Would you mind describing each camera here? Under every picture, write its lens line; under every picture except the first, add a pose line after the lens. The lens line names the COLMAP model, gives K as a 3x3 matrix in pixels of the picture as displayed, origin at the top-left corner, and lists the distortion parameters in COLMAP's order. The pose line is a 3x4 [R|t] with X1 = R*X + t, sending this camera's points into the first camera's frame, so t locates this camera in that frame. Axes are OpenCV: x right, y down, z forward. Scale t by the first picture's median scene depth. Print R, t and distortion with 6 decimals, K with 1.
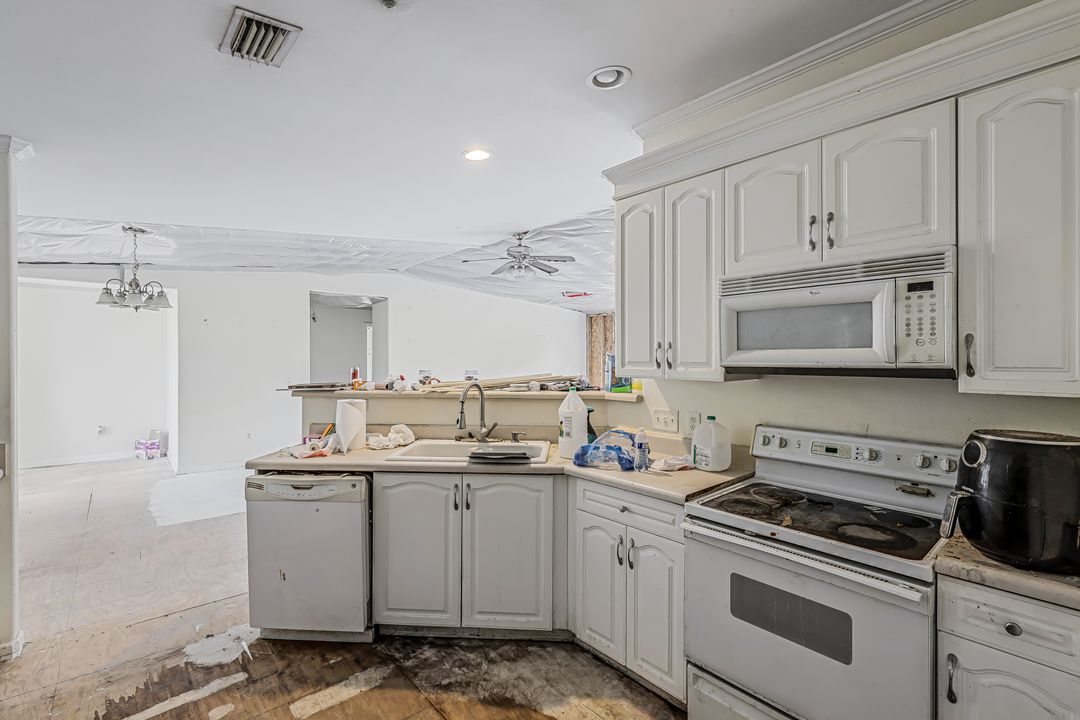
lens RADIAL K [[483.1, 0, 541.4], [0, 483.1, 361.8], [0, 0, 1]] dist [-0.004051, -0.000270]
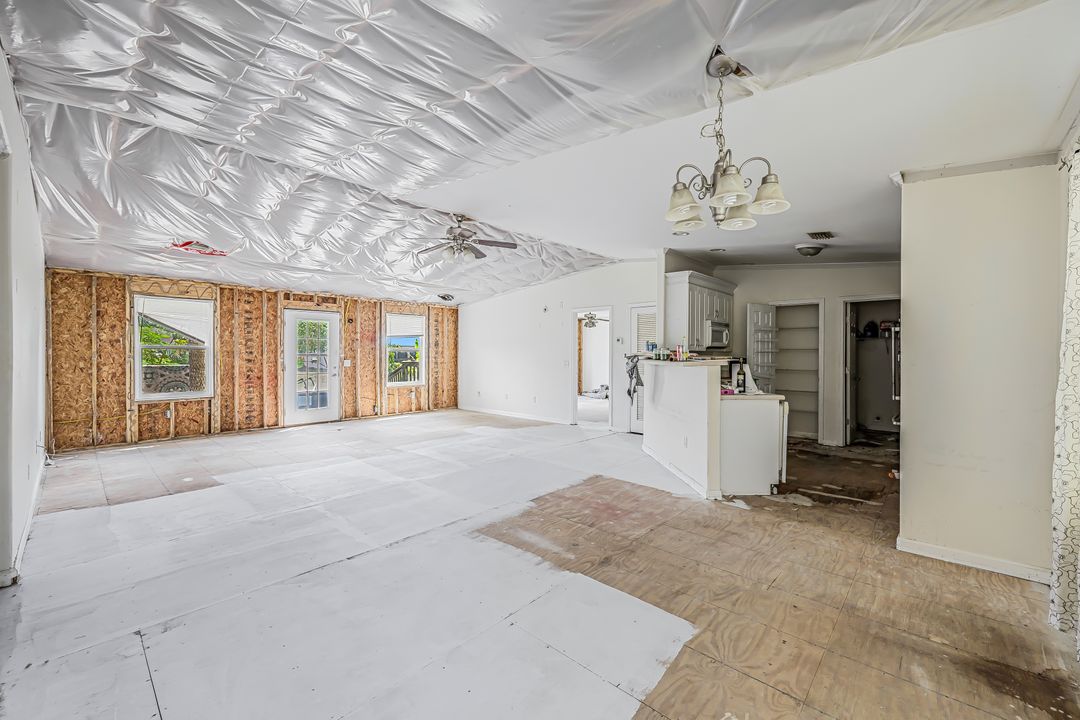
lens RADIAL K [[437.5, 0, 544.8], [0, 437.5, 355.6], [0, 0, 1]] dist [0.001966, -0.000320]
pose [[-0.108955, -0.003337, 0.994041, -2.287880], [0.007871, 0.999960, 0.004220, 0.047278], [-0.994016, 0.008283, -0.108924, 2.203105]]
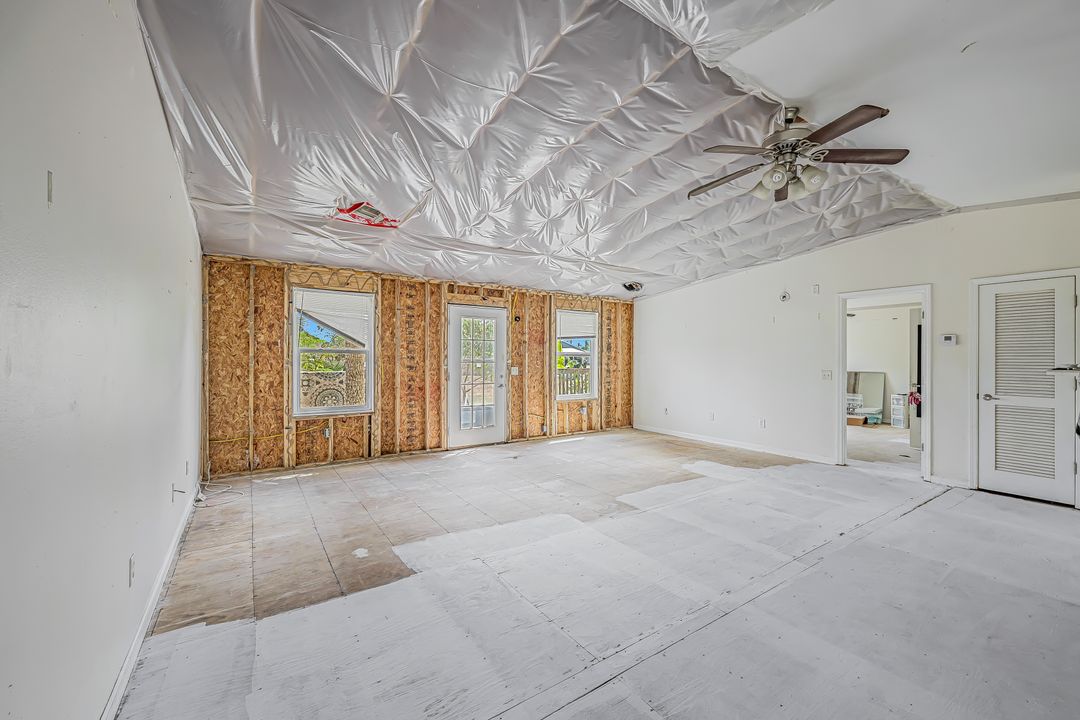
lens RADIAL K [[437.5, 0, 545.7], [0, 437.5, 358.0], [0, 0, 1]] dist [0.001966, -0.000320]
pose [[0.116990, 0.004303, 0.993124, -1.376733], [0.006058, 0.999969, -0.005047, 0.041319], [-0.993115, 0.006606, 0.116961, 2.892265]]
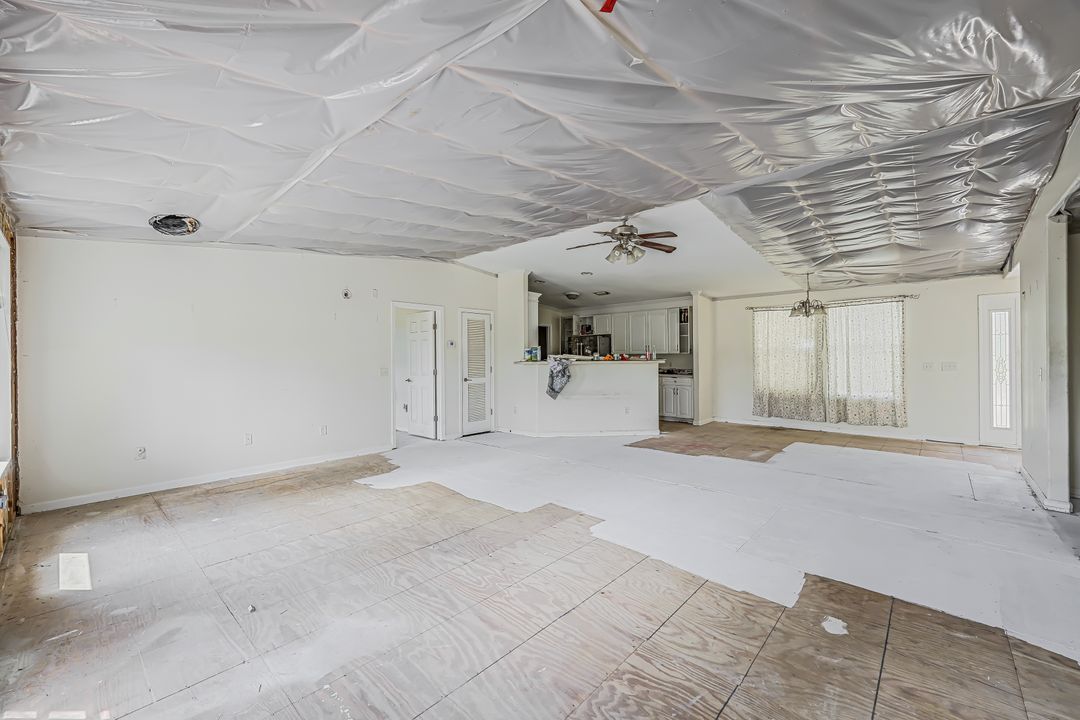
lens RADIAL K [[437.5, 0, 538.4], [0, 437.5, 356.6], [0, 0, 1]] dist [0.001966, -0.000320]
pose [[-0.993490, 0.011780, -0.113308, 0.533582], [0.010930, 0.999907, 0.008116, 0.025665], [0.113393, 0.006824, -0.993527, 4.407615]]
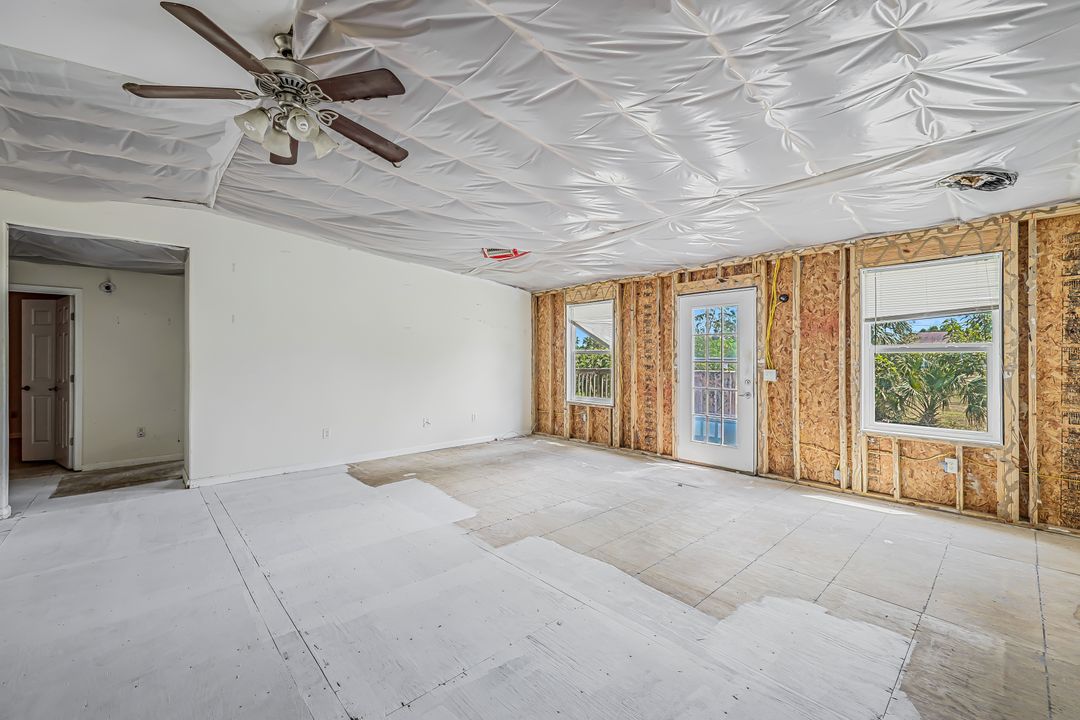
lens RADIAL K [[437.5, 0, 533.7], [0, 437.5, 356.7], [0, 0, 1]] dist [0.001966, -0.000320]
pose [[0.999763, -0.000595, 0.021744, 0.384501], [0.000848, 0.999932, -0.011626, 0.050203], [-0.021736, 0.011642, 0.999696, 1.434186]]
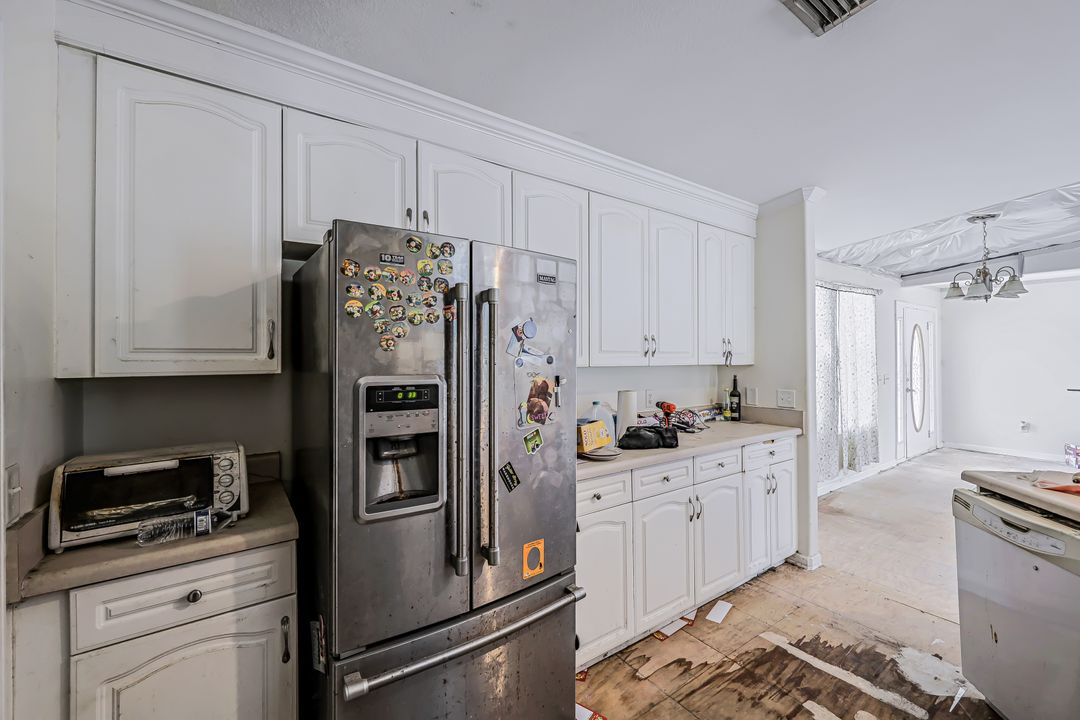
lens RADIAL K [[437.5, 0, 548.3], [0, 437.5, 357.3], [0, 0, 1]] dist [0.001966, -0.000320]
pose [[-0.109461, -0.002331, -0.993988, 0.220623], [-0.000339, 0.999997, -0.002308, 0.016322], [0.993991, 0.000084, -0.109461, 0.402198]]
